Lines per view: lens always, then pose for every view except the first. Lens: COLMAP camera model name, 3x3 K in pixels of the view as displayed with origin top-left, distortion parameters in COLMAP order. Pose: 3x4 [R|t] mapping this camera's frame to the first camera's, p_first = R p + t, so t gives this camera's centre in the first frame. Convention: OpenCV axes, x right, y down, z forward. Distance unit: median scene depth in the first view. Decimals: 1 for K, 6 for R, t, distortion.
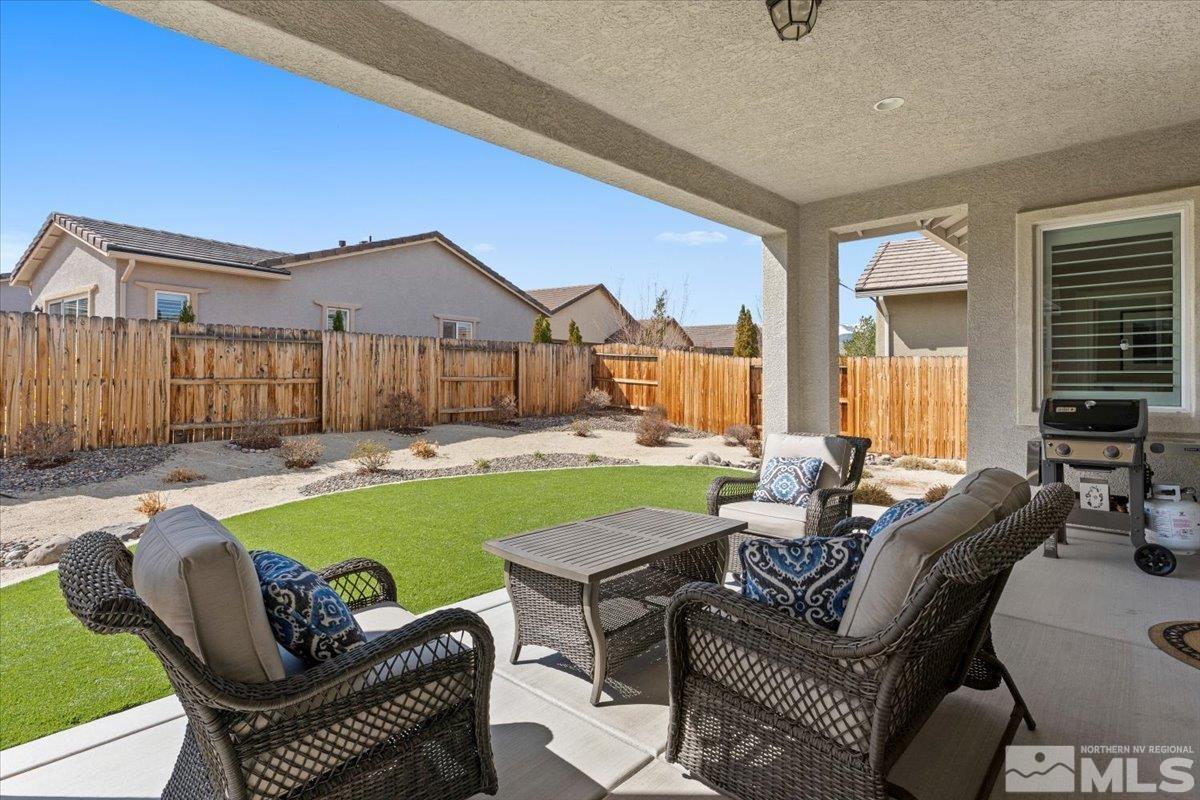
lens RADIAL K [[606.2, 0, 591.6], [0, 606.2, 372.8], [0, 0, 1]] dist [-0.003795, 0.000646]
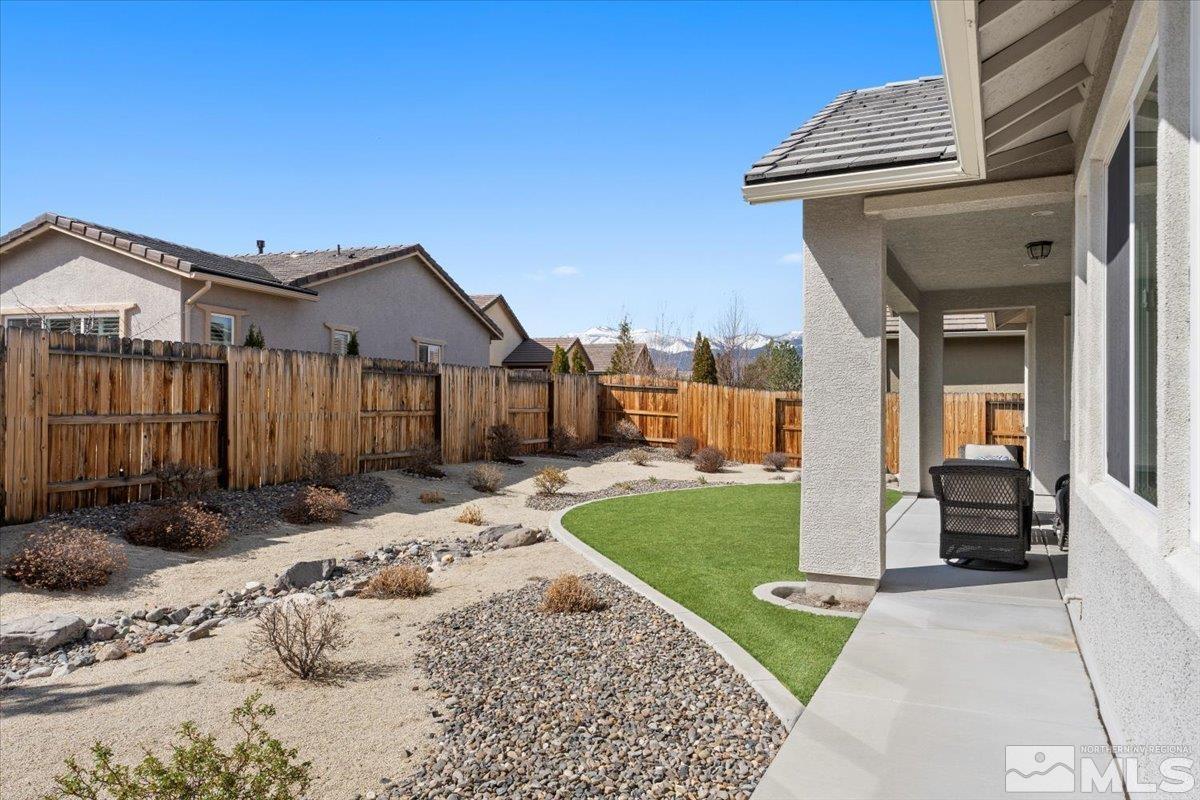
lens RADIAL K [[821.7, 0, 604.7], [0, 821.7, 398.8], [0, 0, 1]] dist [0.003132, -0.004467]
pose [[0.954013, 0.005169, 0.299720, -0.591484], [-0.005111, 0.999986, -0.000979, -0.010782], [-0.299721, -0.000598, 0.954027, -0.393345]]
